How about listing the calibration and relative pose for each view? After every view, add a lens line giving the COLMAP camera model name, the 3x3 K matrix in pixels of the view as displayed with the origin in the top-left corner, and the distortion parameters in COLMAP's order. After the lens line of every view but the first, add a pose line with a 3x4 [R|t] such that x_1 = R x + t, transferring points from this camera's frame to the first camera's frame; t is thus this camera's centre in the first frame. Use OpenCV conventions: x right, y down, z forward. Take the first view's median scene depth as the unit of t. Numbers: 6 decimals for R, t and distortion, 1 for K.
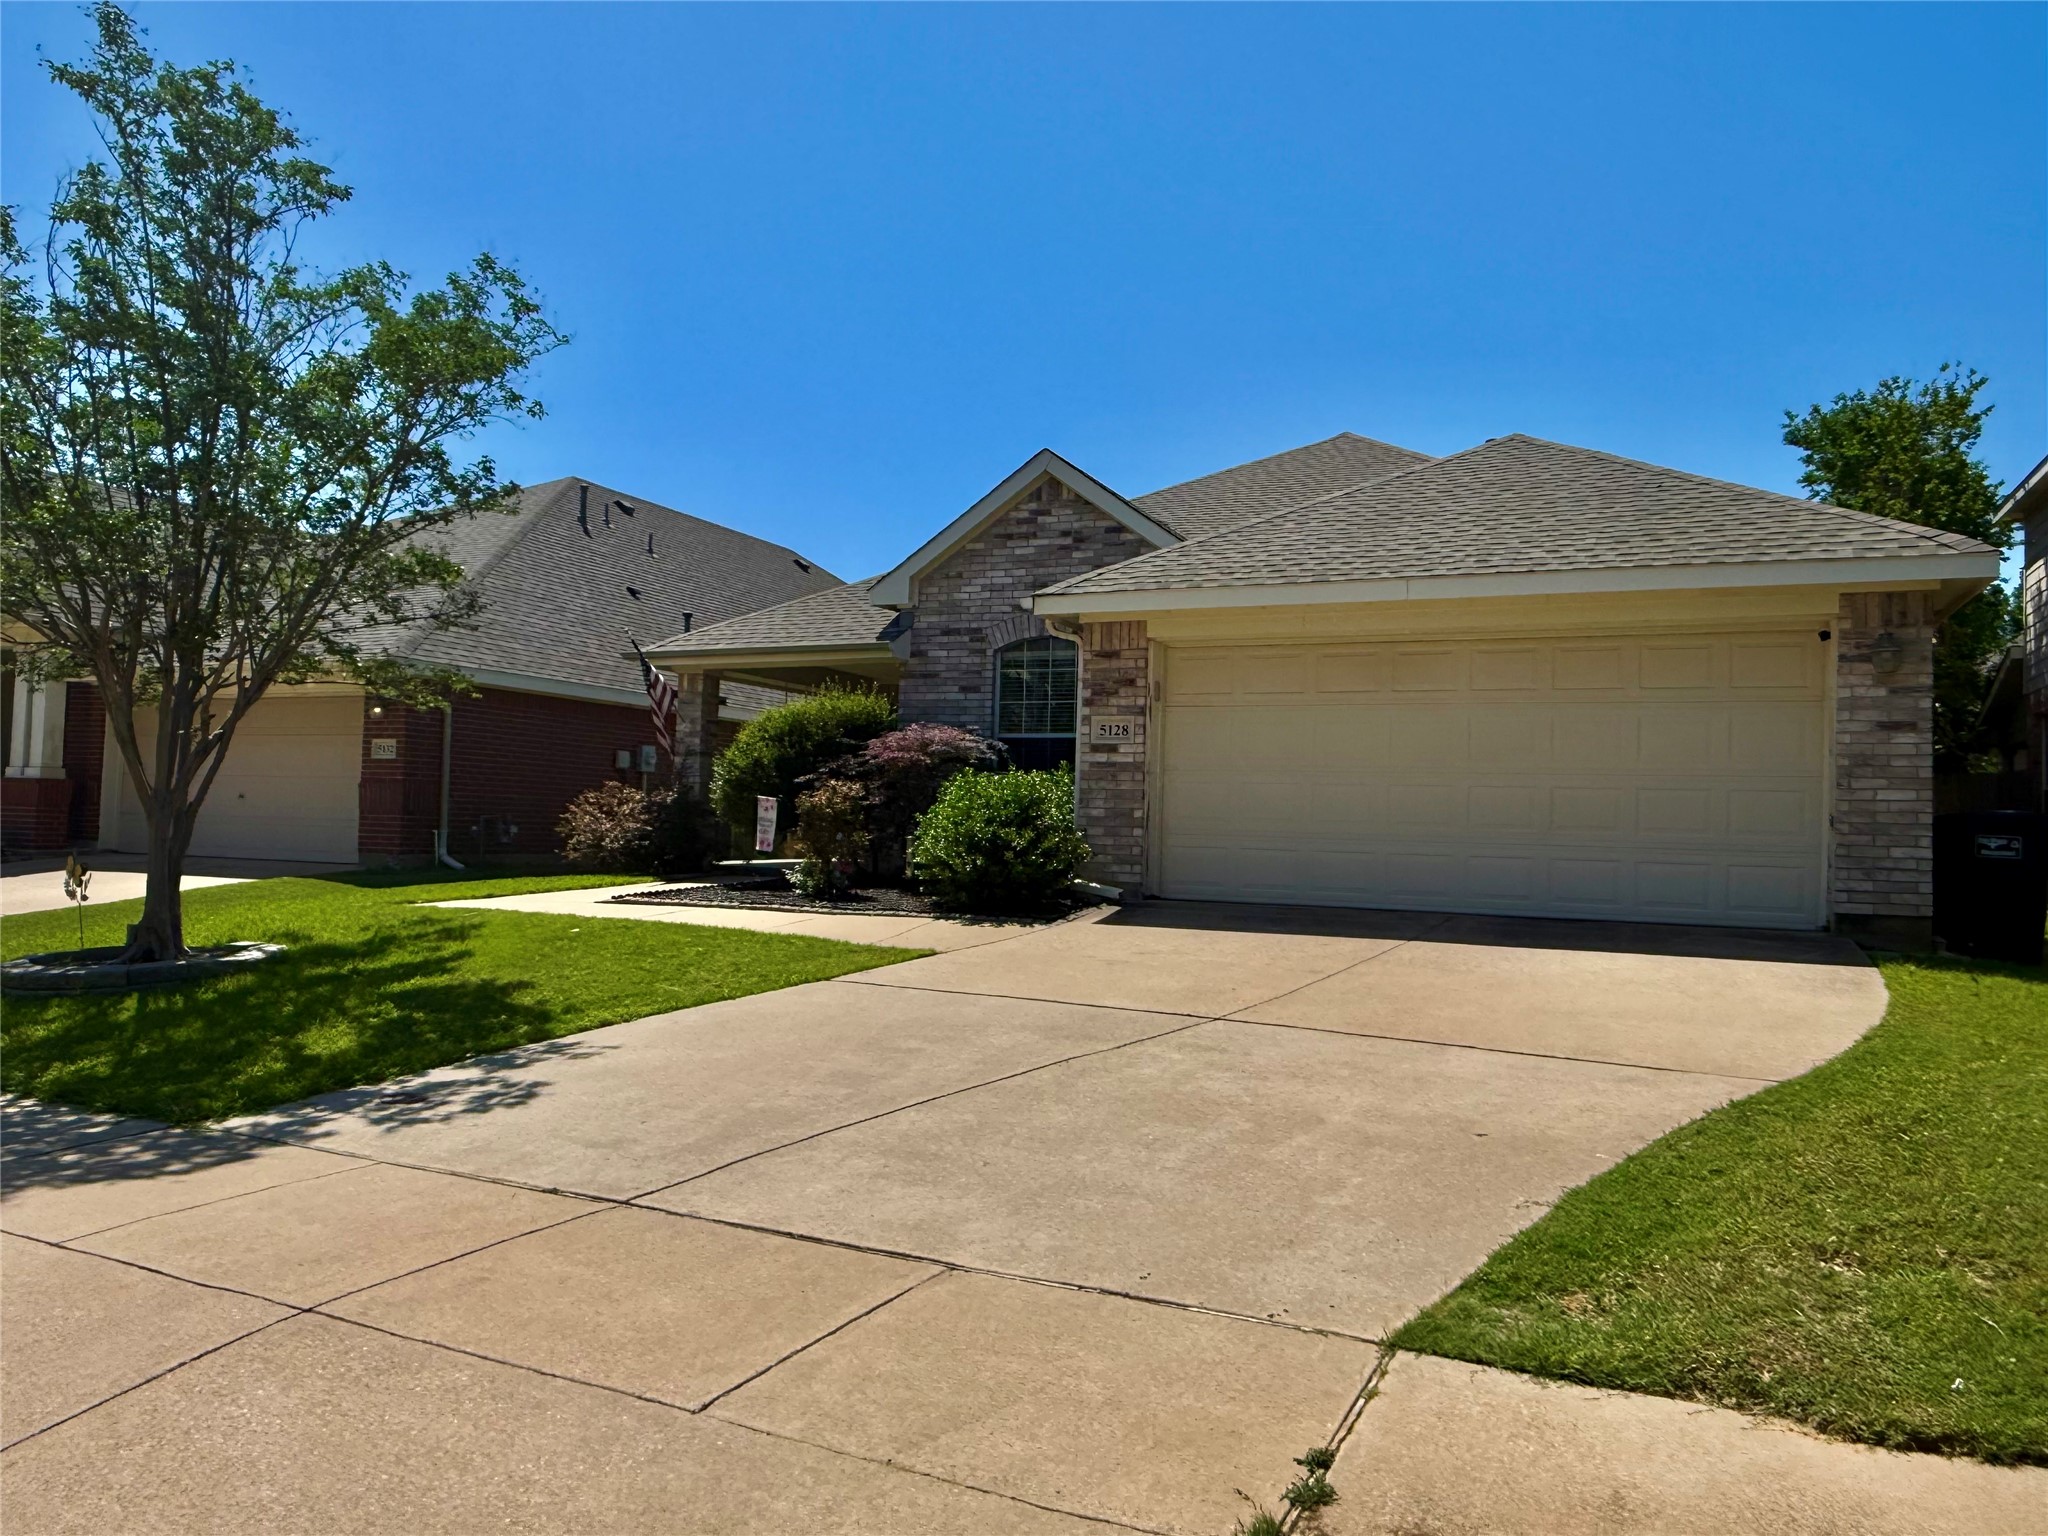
lens RADIAL K [[1420.5, 0, 1020.5], [0, 1420.5, 771.9], [0, 0, 1]] dist [0.000479, 0.002403]
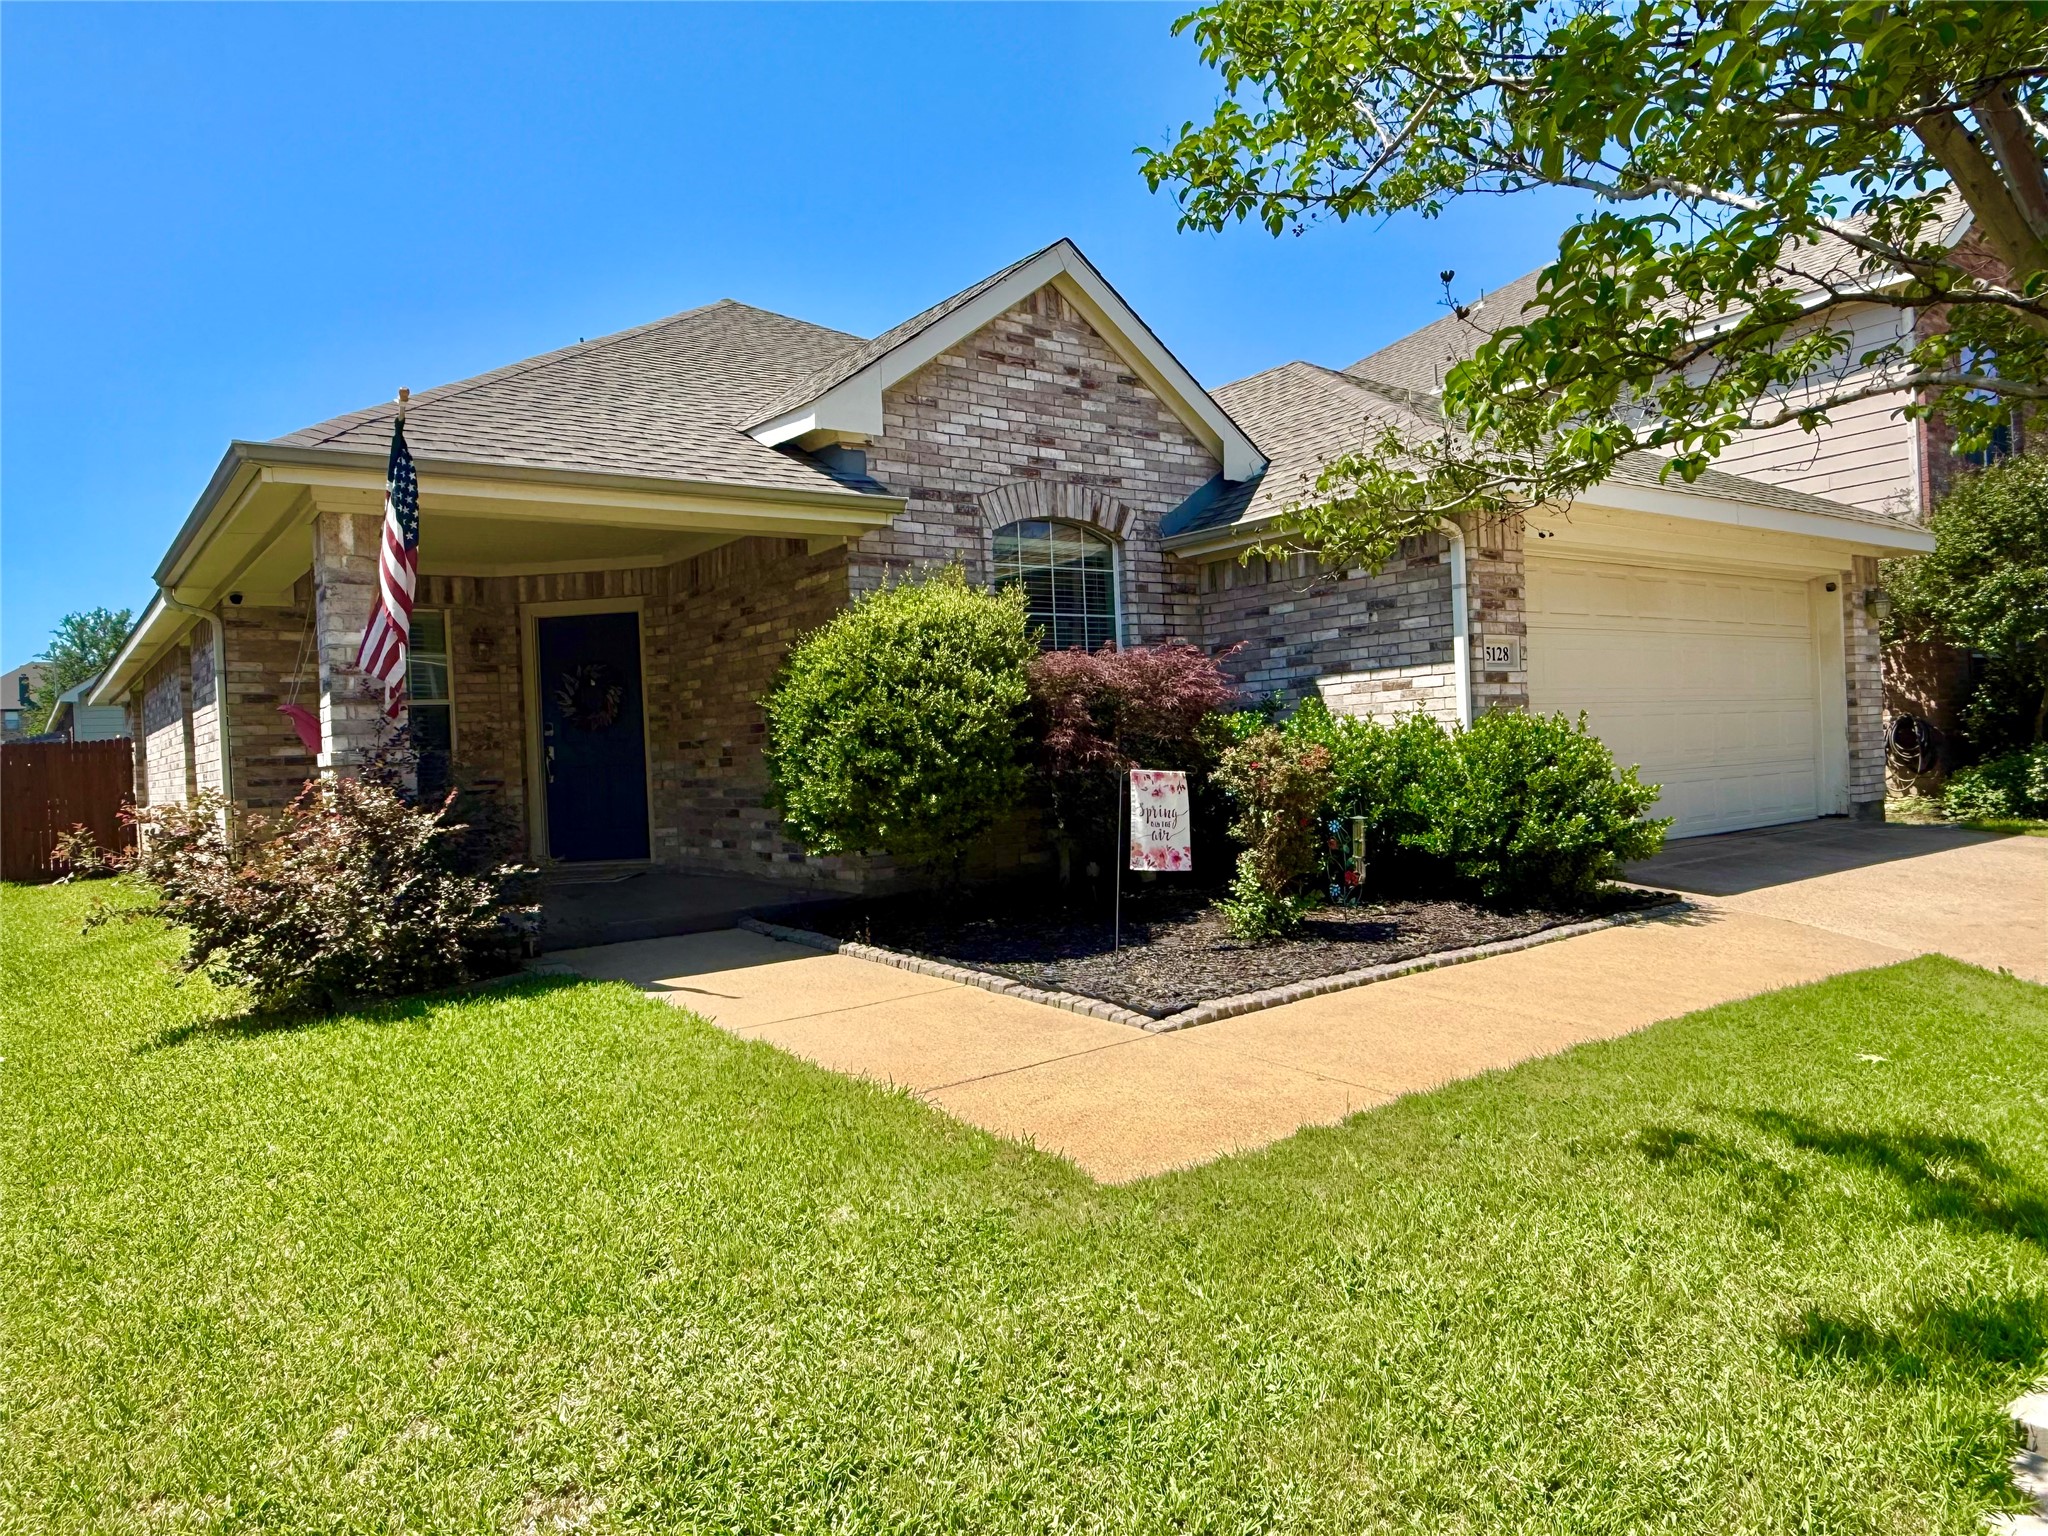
lens RADIAL K [[1352.4, 0, 1024.0], [0, 1352.4, 765.1], [0, 0, 1]] dist [0.000299, -0.005584]
pose [[0.477497, -0.055363, 0.876887, -0.571699], [0.023884, 0.998462, 0.050033, -0.009711], [-0.878309, -0.002947, 0.478085, 0.709024]]
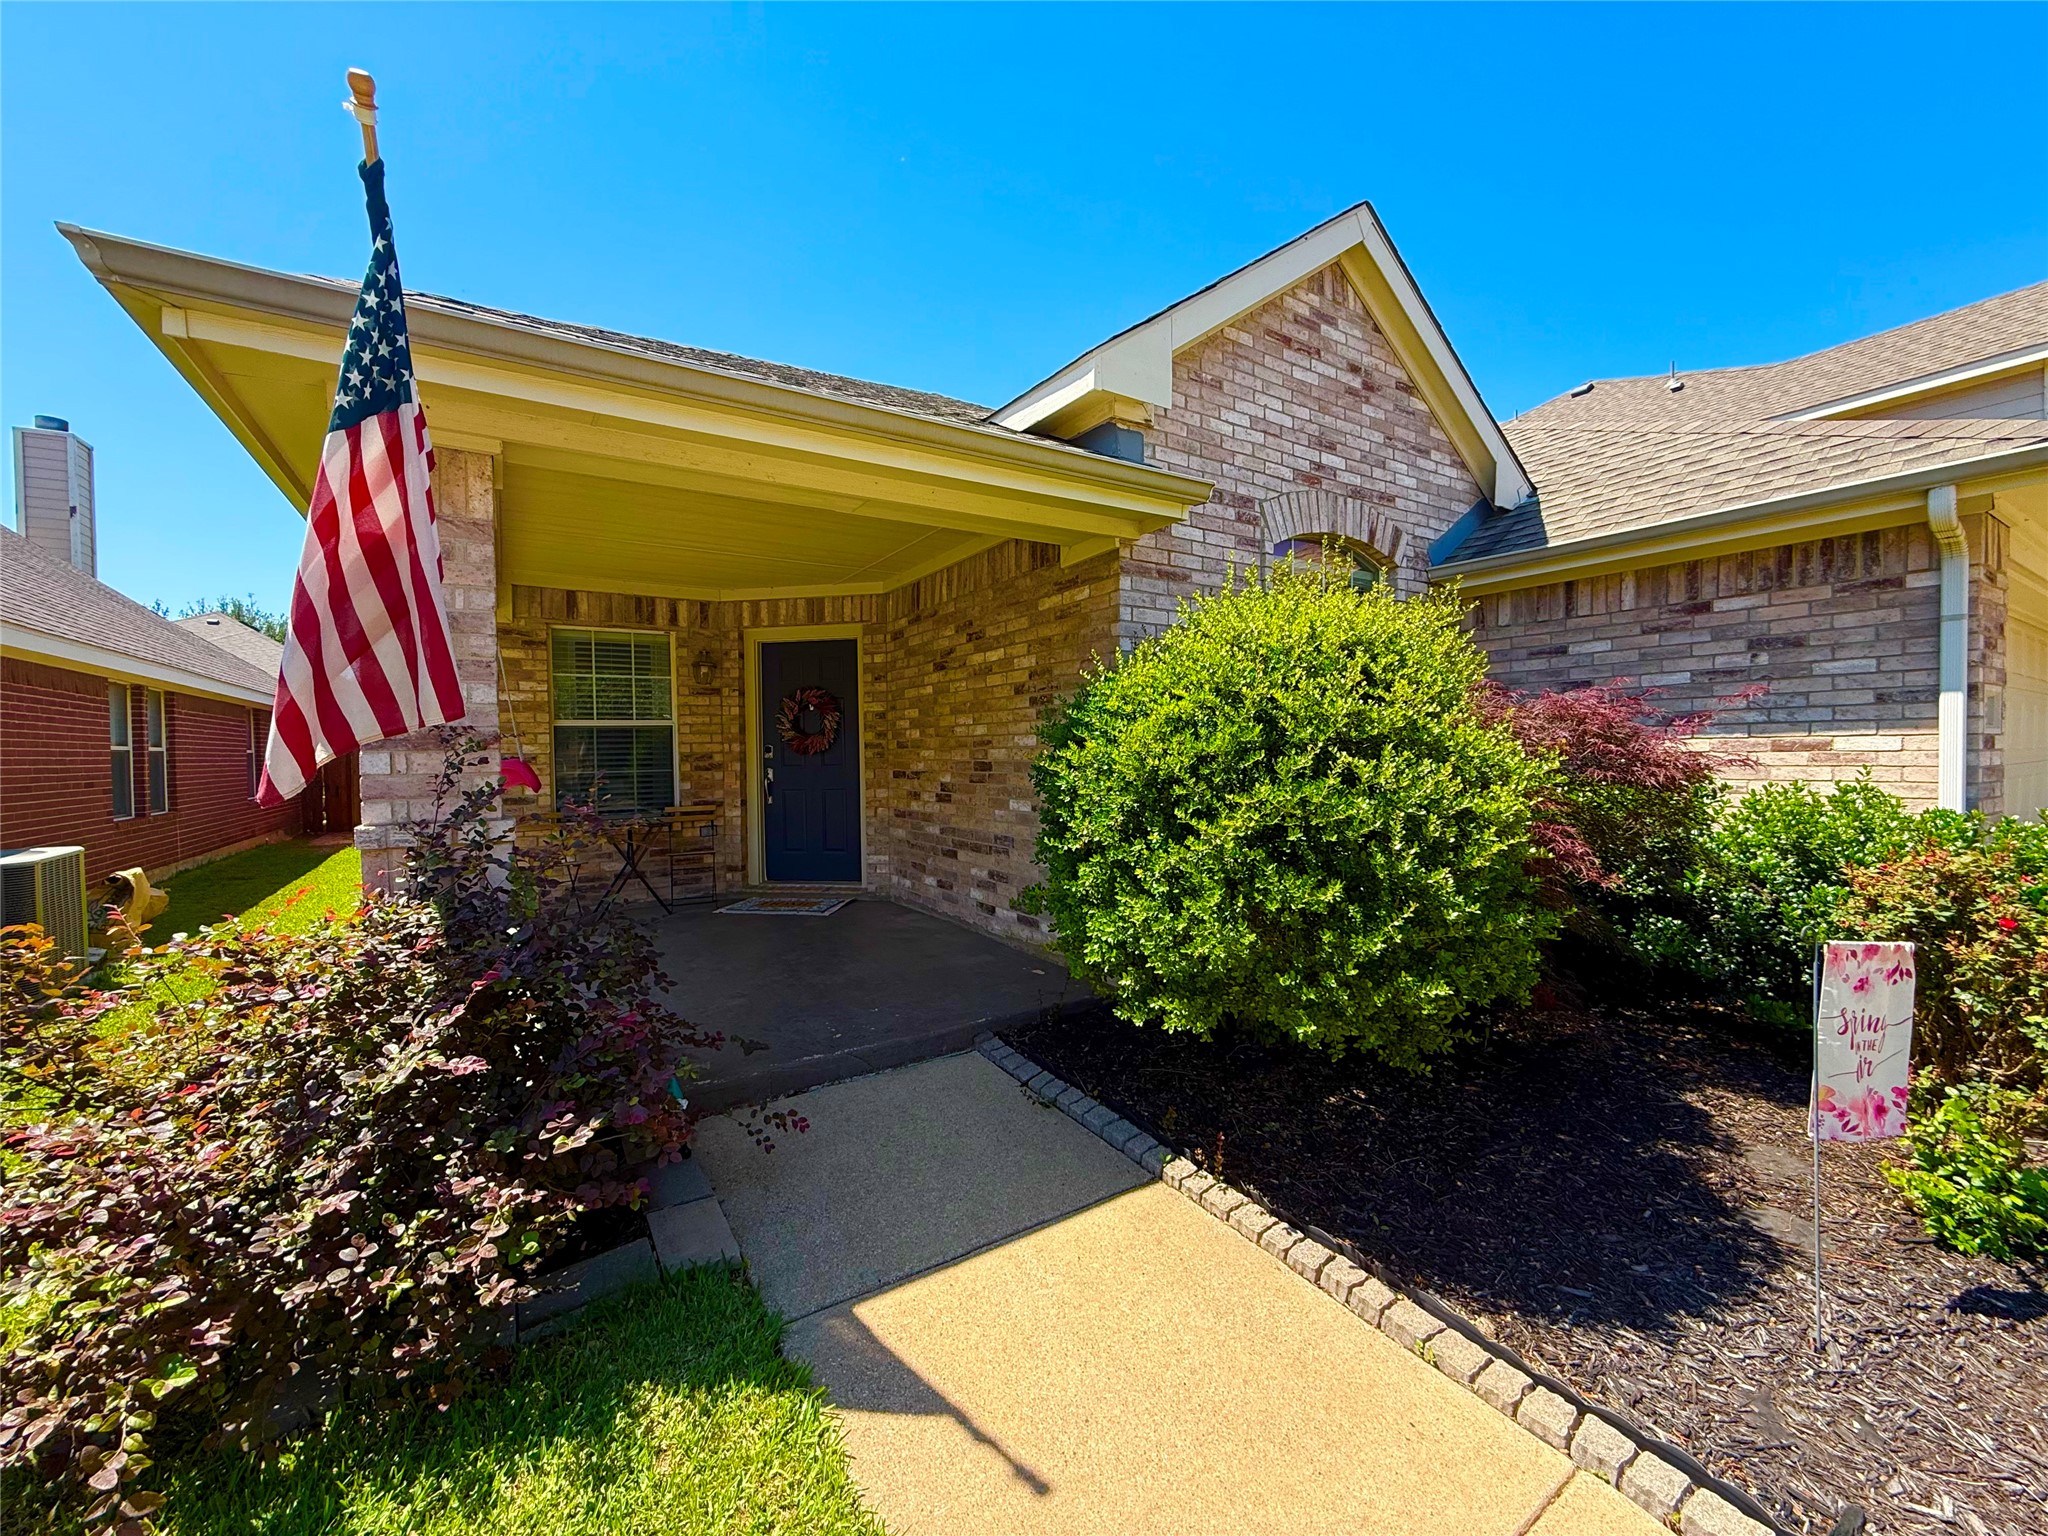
lens RADIAL K [[814.8, 0, 1020.2], [0, 814.8, 766.5], [0, 0, 1]] dist [0.000285, 0.000423]
pose [[0.544664, -0.051822, 0.837052, -0.345748], [-0.005563, 0.997844, 0.065397, -0.021262], [-0.838636, -0.040276, 0.543201, 0.930109]]
